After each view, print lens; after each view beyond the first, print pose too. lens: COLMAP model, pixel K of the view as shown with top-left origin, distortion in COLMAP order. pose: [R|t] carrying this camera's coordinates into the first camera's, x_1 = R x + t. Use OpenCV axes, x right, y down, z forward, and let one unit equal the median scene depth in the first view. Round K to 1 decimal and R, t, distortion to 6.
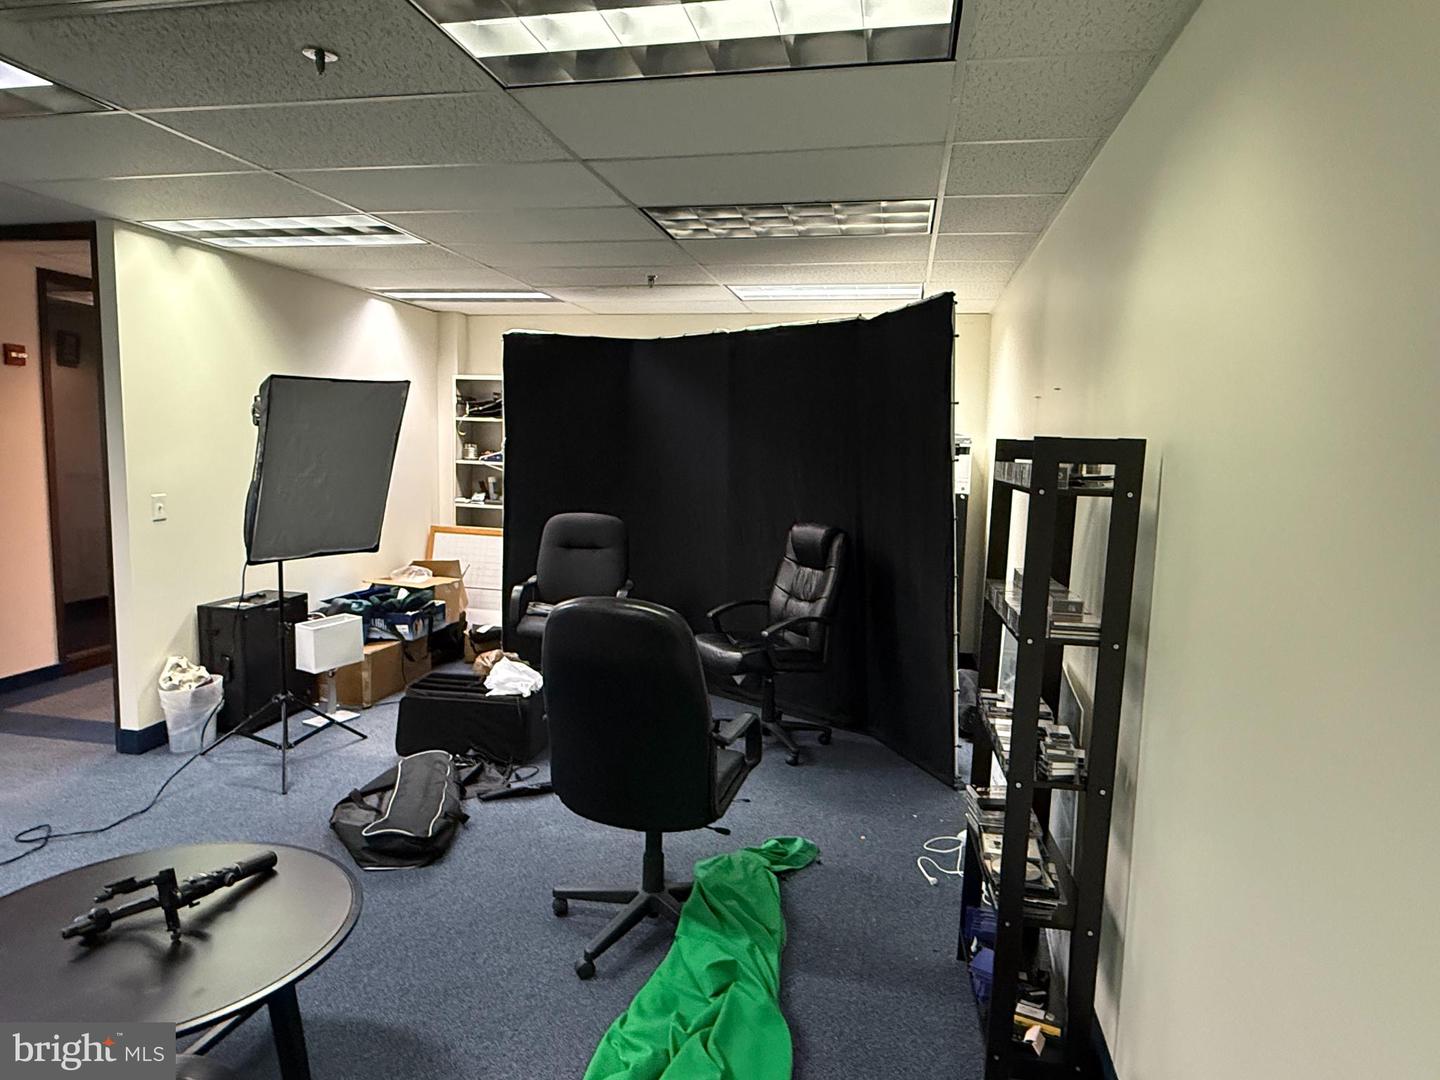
lens RADIAL K [[899.9, 0, 720.0], [0, 899.9, 540.0], [0, 0, 1]] dist [0.001094, -0.004130]
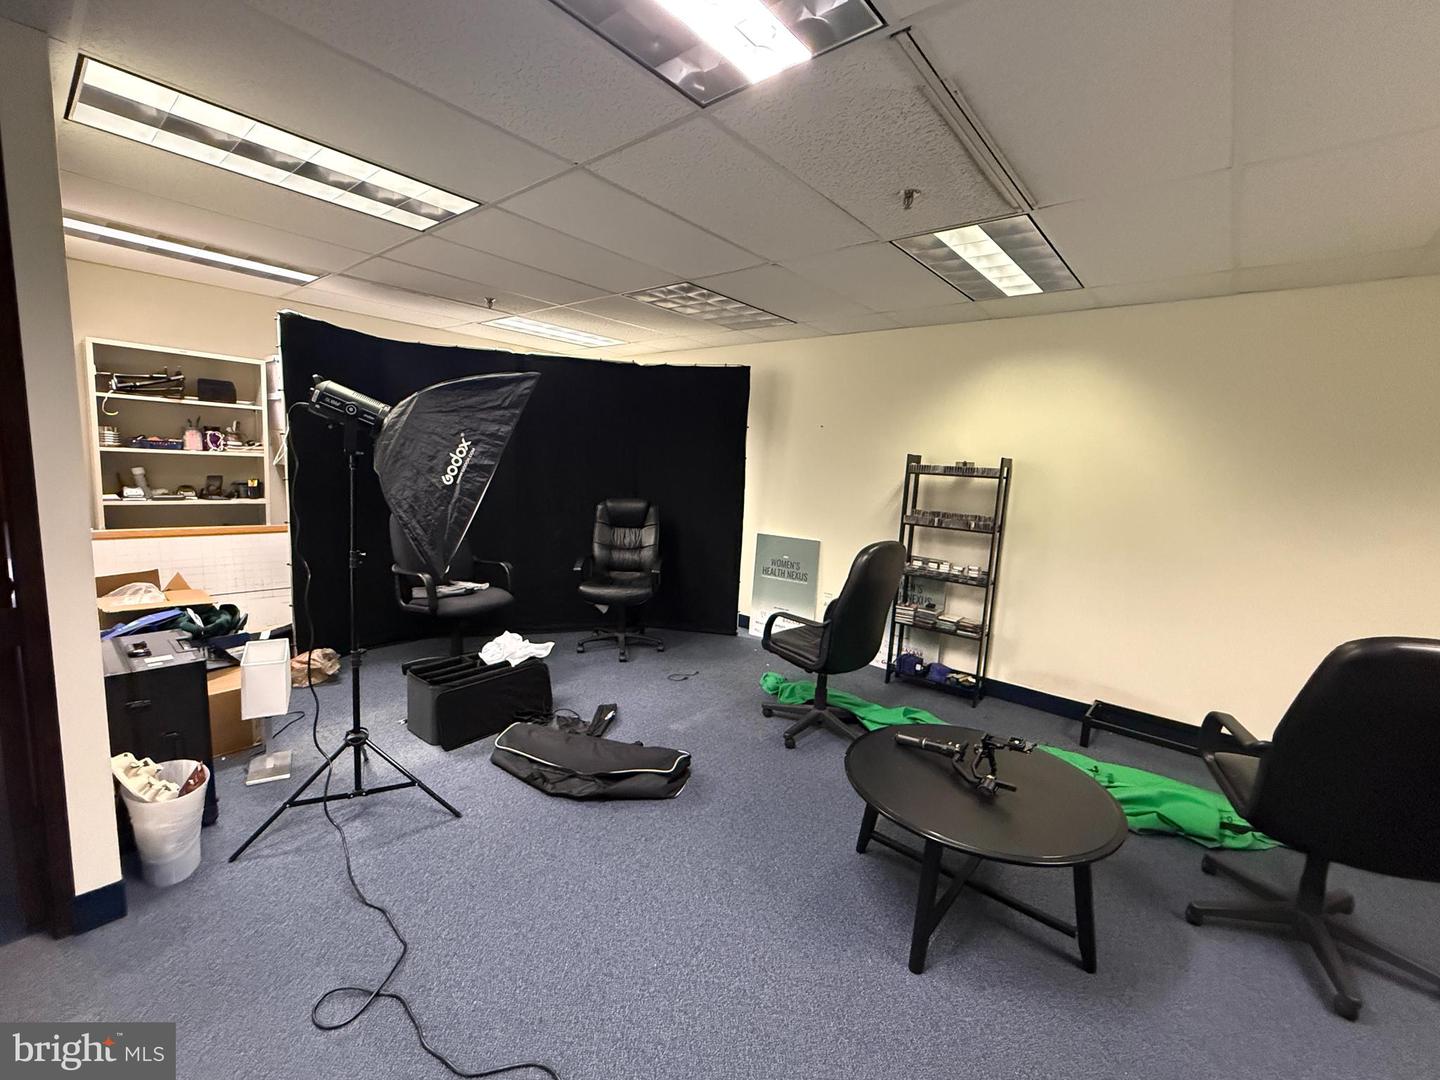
lens RADIAL K [[603.2, 0, 720.0], [0, 603.2, 540.0], [0, 0, 1]] dist [-0.001669, 0.000121]
pose [[0.473693, -0.117162, 0.872862, -0.710605], [0.057380, 0.993111, 0.102163, -0.043251], [-0.878819, 0.001691, 0.477152, 0.378005]]
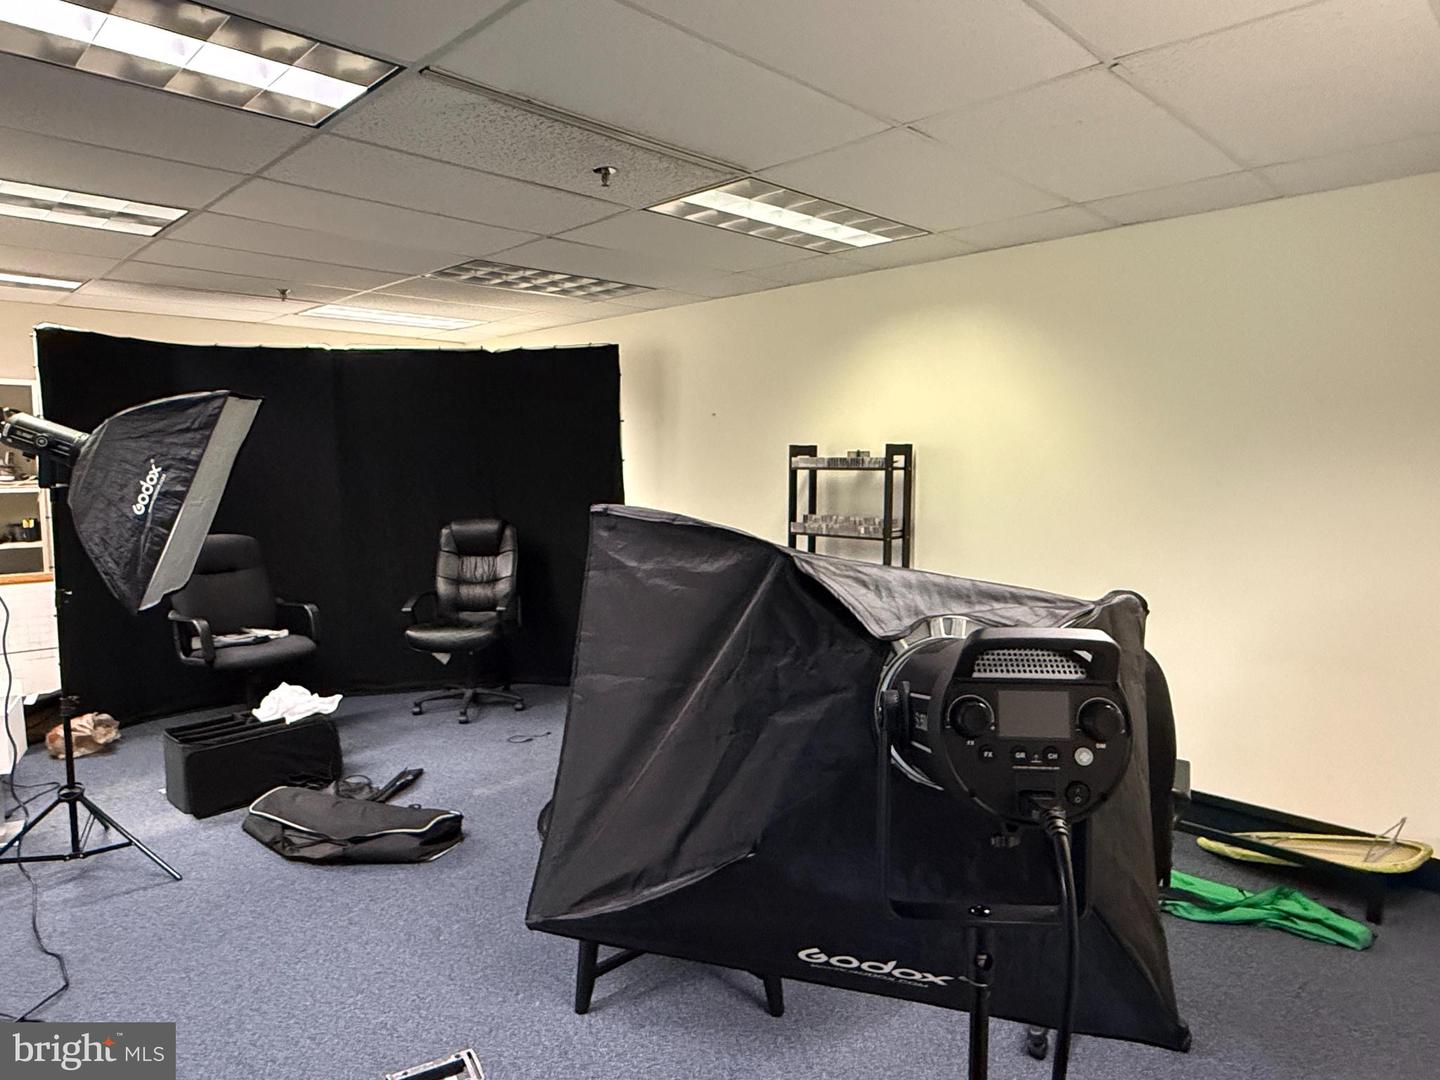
lens RADIAL K [[899.9, 0, 720.0], [0, 899.9, 540.0], [0, 0, 1]] dist [0.001094, -0.004130]
pose [[0.547320, -0.107121, 0.830040, -0.714204], [0.111499, 0.992267, 0.054536, -0.019920], [-0.829463, 0.062700, 0.555031, 0.067551]]
